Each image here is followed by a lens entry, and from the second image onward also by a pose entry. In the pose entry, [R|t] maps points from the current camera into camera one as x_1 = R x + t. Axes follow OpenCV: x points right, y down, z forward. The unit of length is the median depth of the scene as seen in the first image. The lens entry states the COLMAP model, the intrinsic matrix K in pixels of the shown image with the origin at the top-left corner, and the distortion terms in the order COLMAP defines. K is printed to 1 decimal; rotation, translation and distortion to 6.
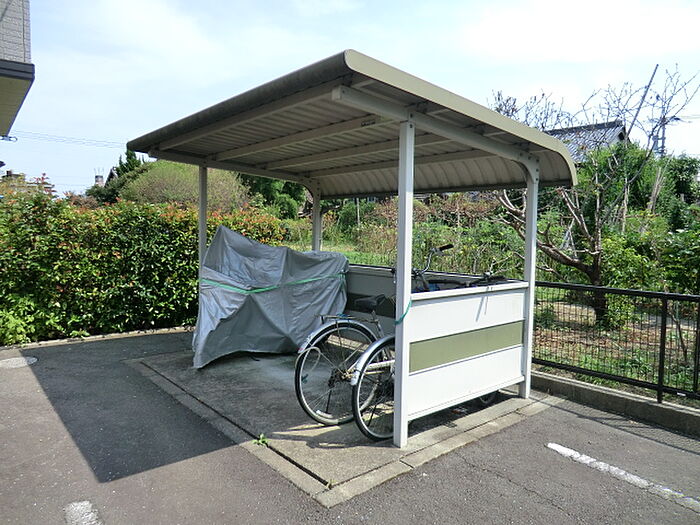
lens RADIAL K [[498.3, 0, 350.0], [0, 498.3, 262.5], [0, 0, 1]] dist [-0.103190, 0.121117]
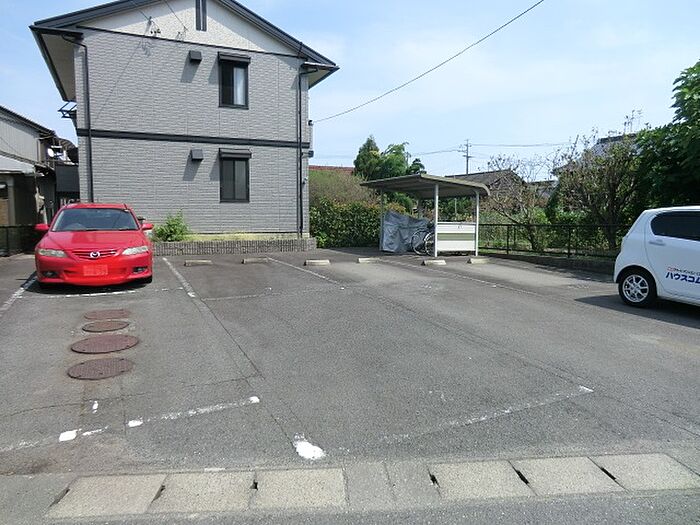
lens RADIAL K [[498.3, 0, 350.0], [0, 498.3, 262.5], [0, 0, 1]] dist [-0.103190, 0.121117]
pose [[0.973829, 0.014159, -0.226840, 0.244488], [-0.012823, 0.999891, 0.007365, 0.267175], [0.226920, -0.004263, 0.973904, -2.317647]]
